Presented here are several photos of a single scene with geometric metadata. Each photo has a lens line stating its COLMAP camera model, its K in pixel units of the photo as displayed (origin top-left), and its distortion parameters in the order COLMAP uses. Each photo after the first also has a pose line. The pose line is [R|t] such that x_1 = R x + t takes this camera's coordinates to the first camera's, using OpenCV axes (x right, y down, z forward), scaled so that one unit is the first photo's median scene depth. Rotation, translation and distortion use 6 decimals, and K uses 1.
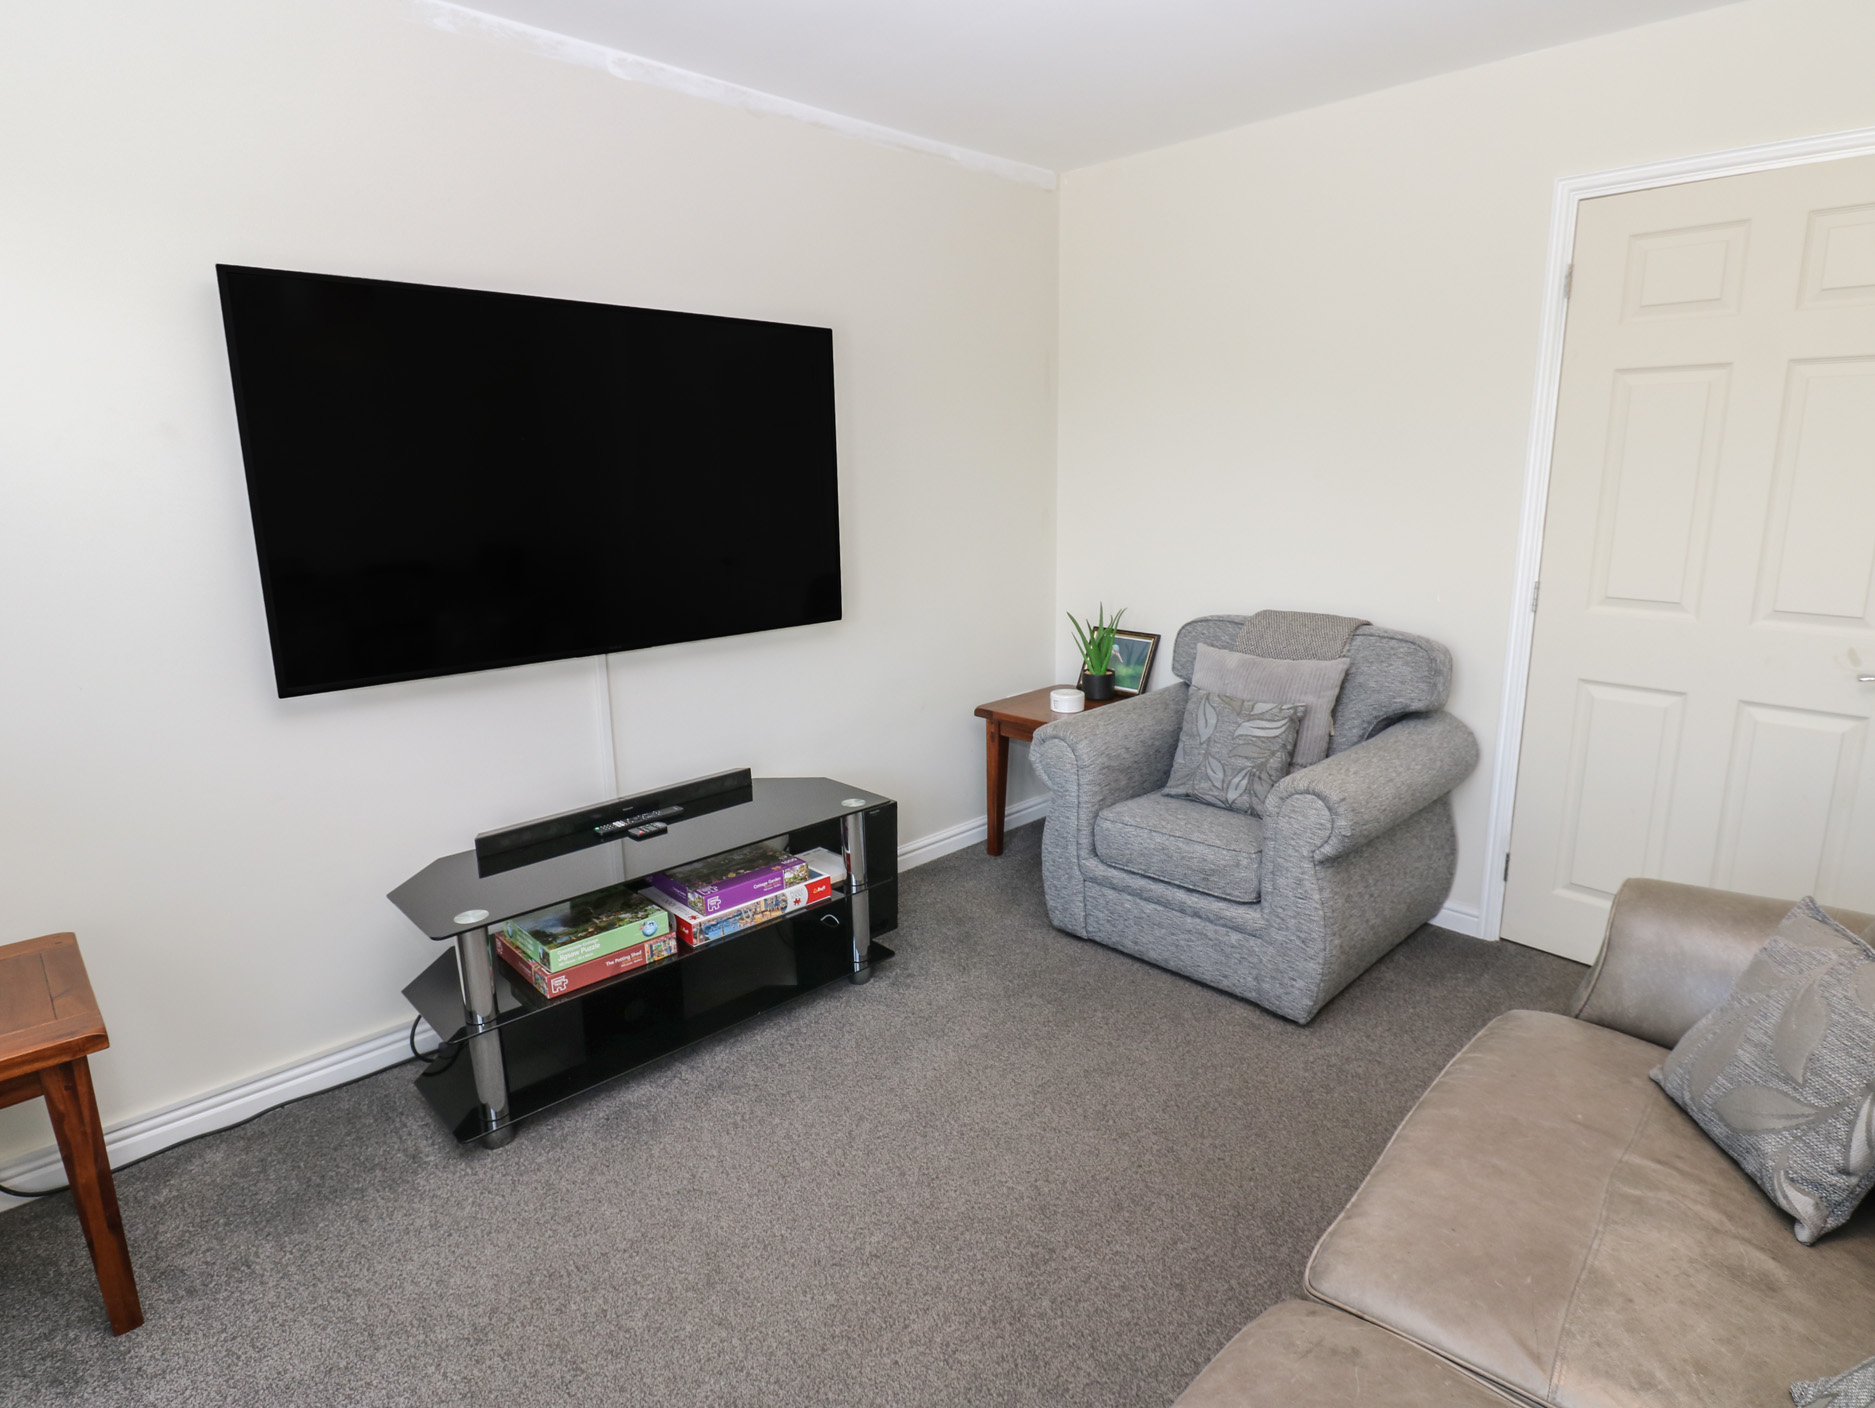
lens RADIAL K [[1009.6, 0, 943.4], [0, 1009.6, 680.9], [0, 0, 1]] dist [0.014998, -0.016255]
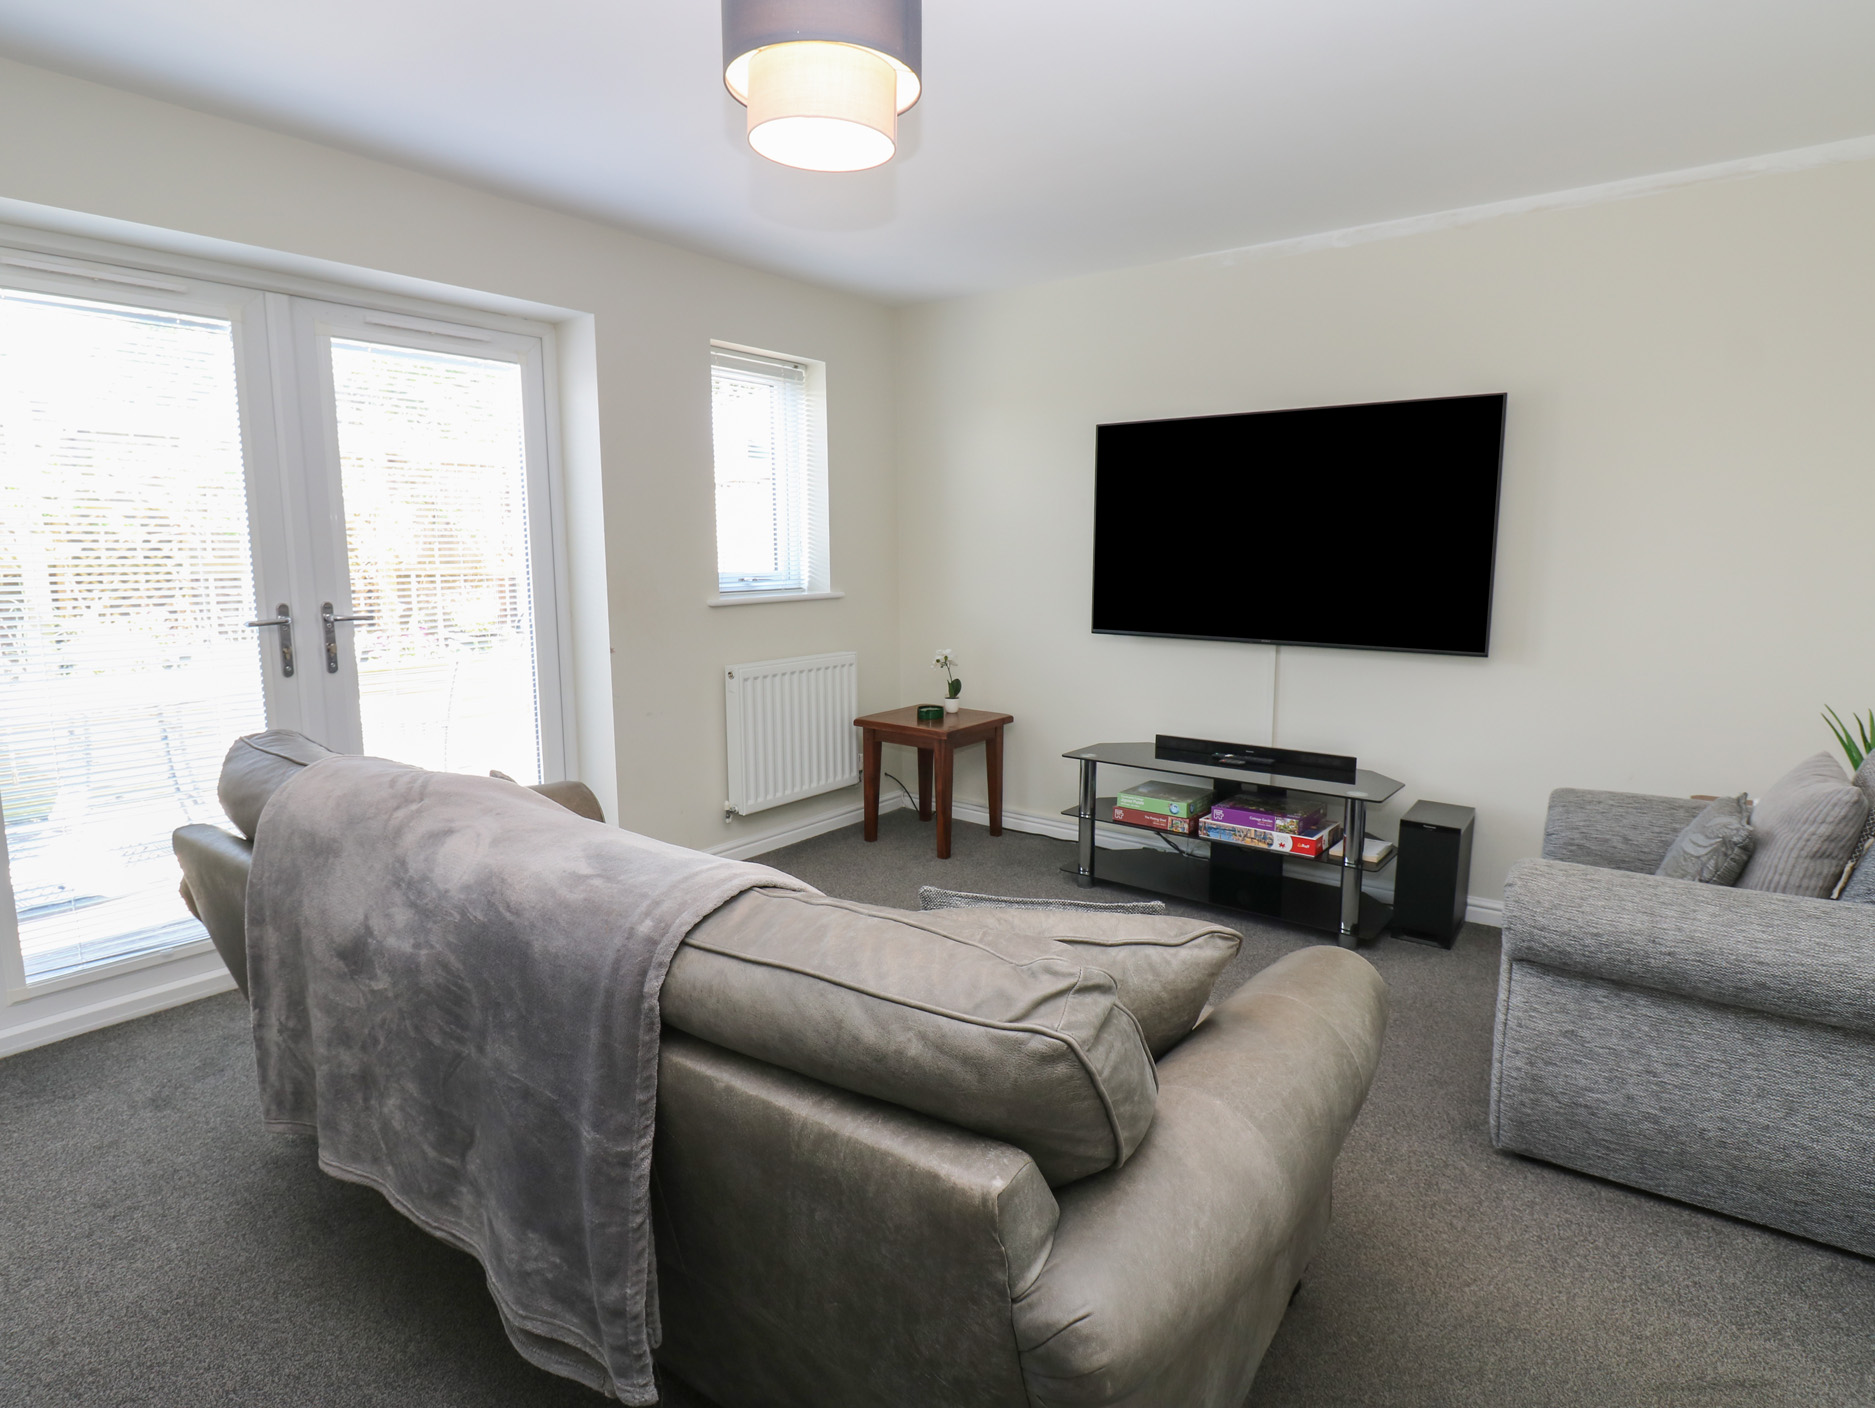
lens RADIAL K [[1036.5, 0, 948.0], [0, 1036.5, 681.5], [0, 0, 1]] dist [0.030530, -0.018793]
pose [[0.162347, 0.149642, -0.975321, 1.044294], [-0.205672, 0.971855, 0.114875, -0.053376], [0.965061, 0.181946, 0.188555, 0.280511]]
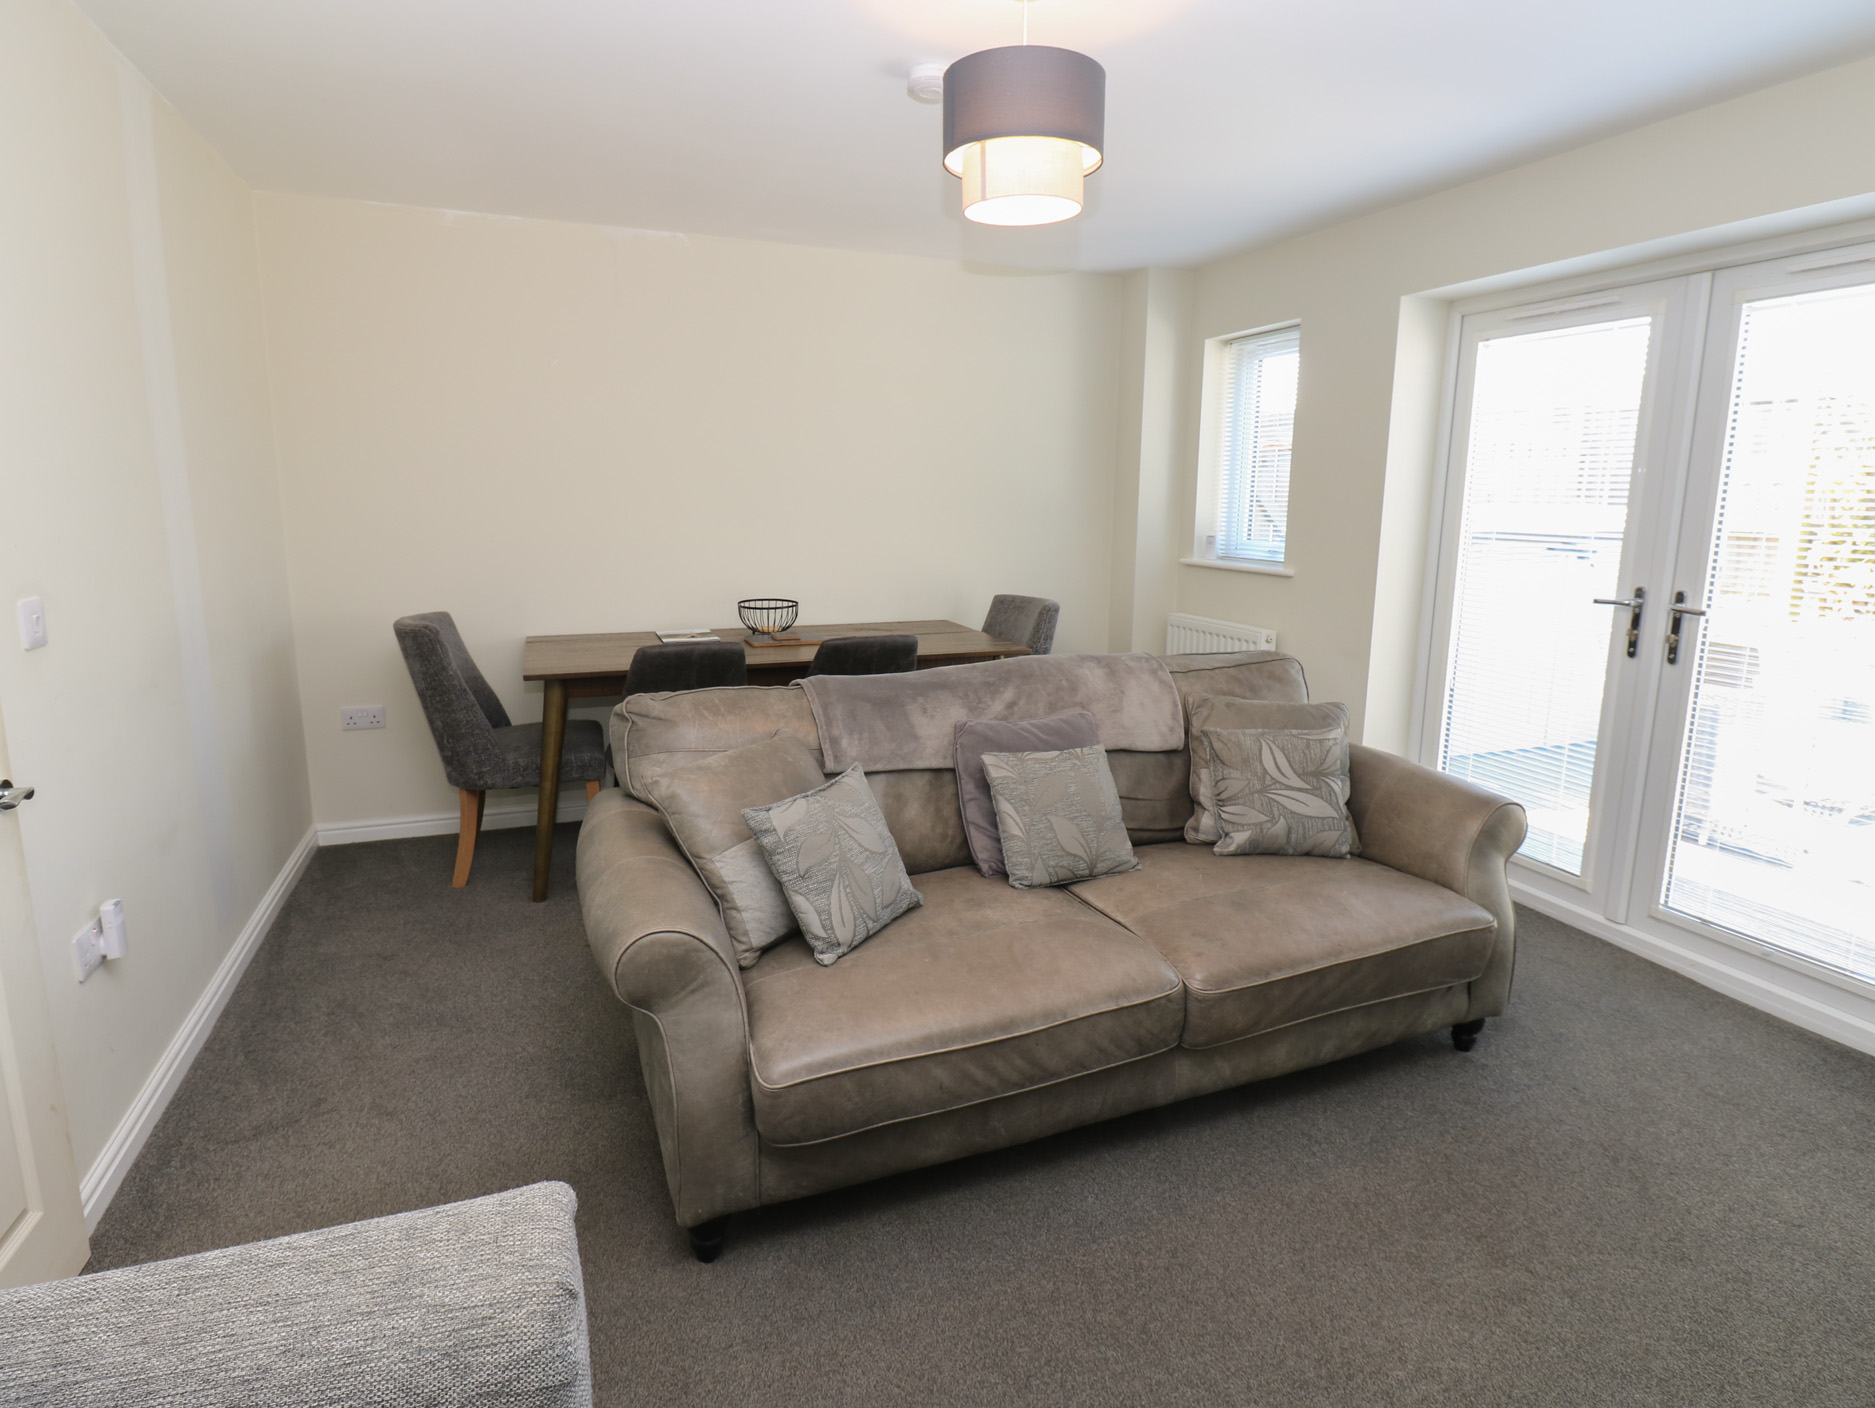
lens RADIAL K [[1036.5, 0, 948.0], [0, 1036.5, 681.5], [0, 0, 1]] dist [0.030530, -0.018793]
pose [[-0.926160, -0.060718, 0.372210, 0.046097], [0.082074, 0.930848, 0.356069, -0.242819], [-0.368091, 0.360326, -0.857131, 1.130950]]
